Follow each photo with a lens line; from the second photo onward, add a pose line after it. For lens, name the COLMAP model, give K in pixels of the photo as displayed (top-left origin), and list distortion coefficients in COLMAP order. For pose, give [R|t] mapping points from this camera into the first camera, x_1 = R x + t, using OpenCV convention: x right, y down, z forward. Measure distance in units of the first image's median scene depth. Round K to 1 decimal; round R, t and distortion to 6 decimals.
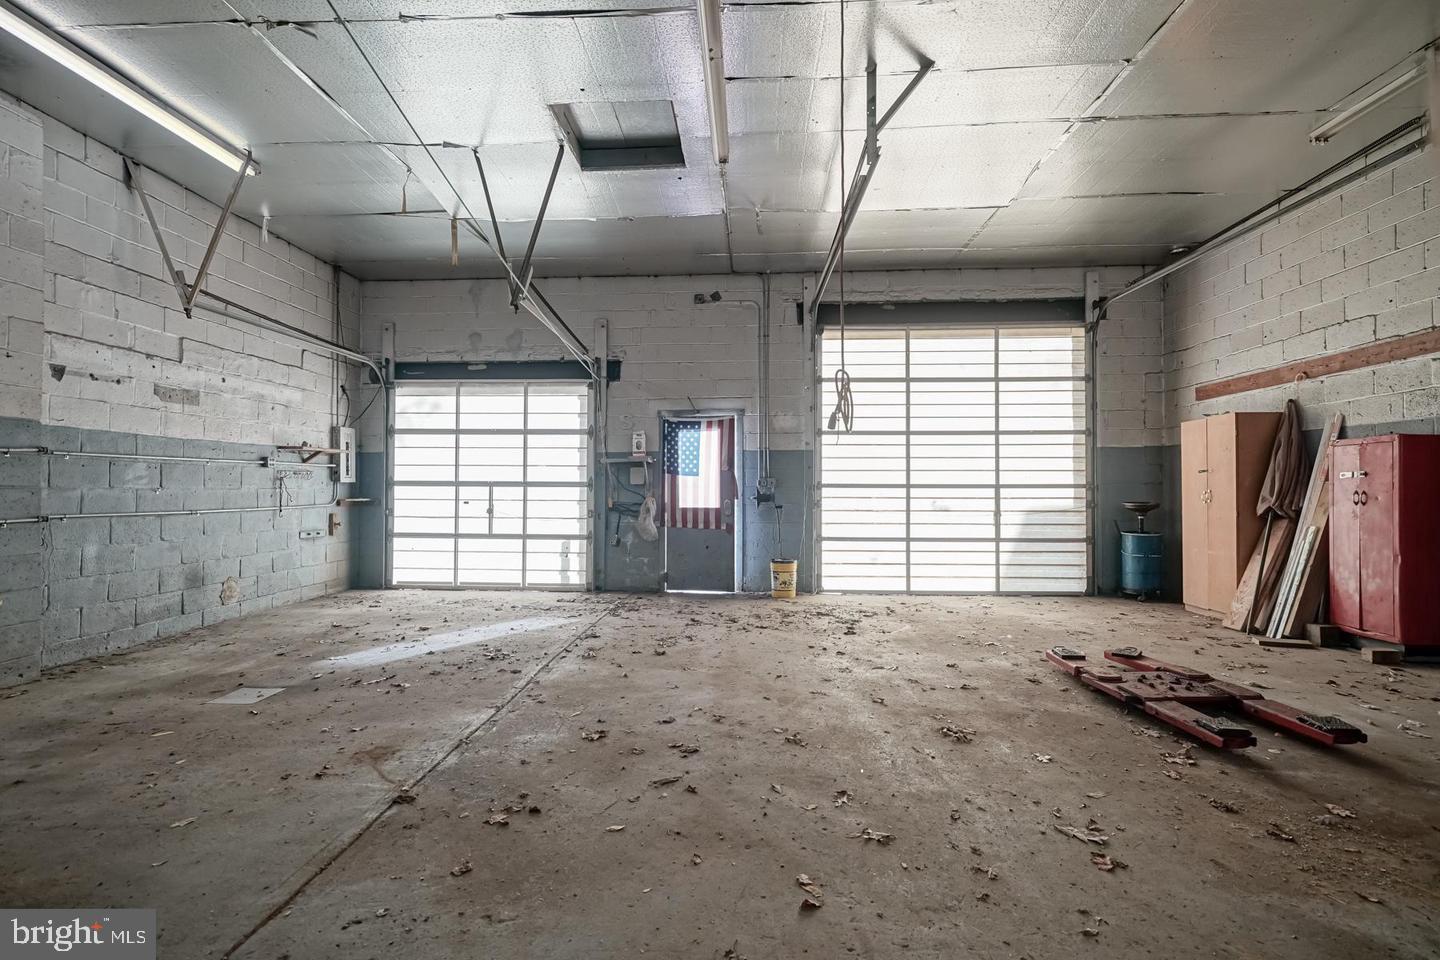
lens RADIAL K [[661.9, 0, 713.2], [0, 661.9, 483.8], [0, 0, 1]] dist [0.000123, 0.000015]
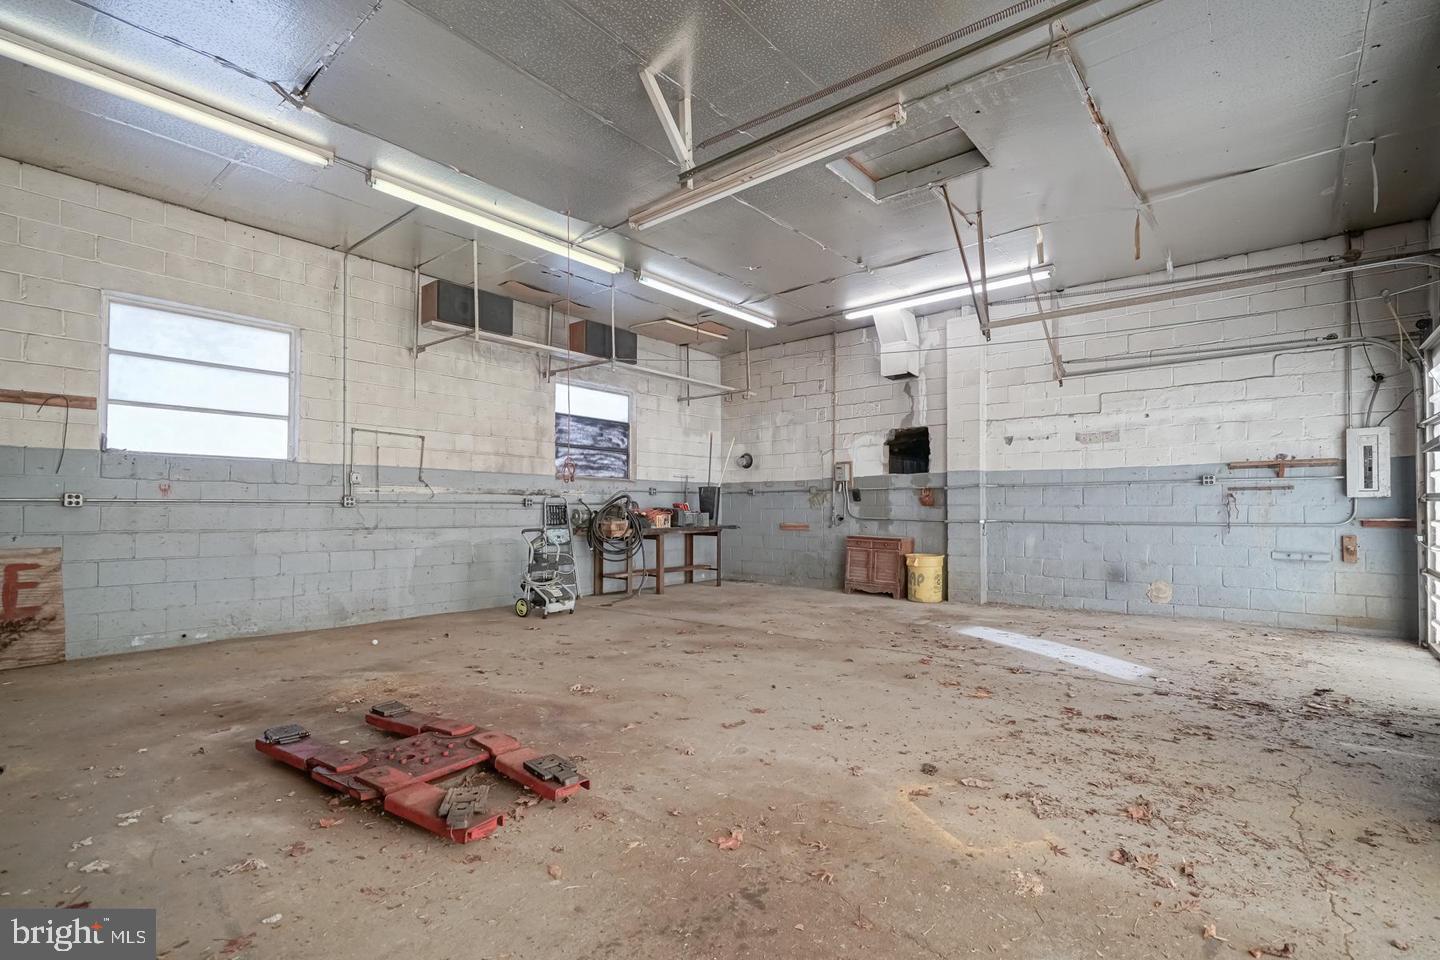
lens RADIAL K [[661.9, 0, 717.3], [0, 661.9, 489.3], [0, 0, 1]] dist [0.000123, 0.000015]
pose [[-0.608547, -0.018472, -0.793303, 0.730179], [0.006858, 0.999569, -0.028536, 0.007368], [0.793489, -0.022806, -0.608158, 1.170445]]
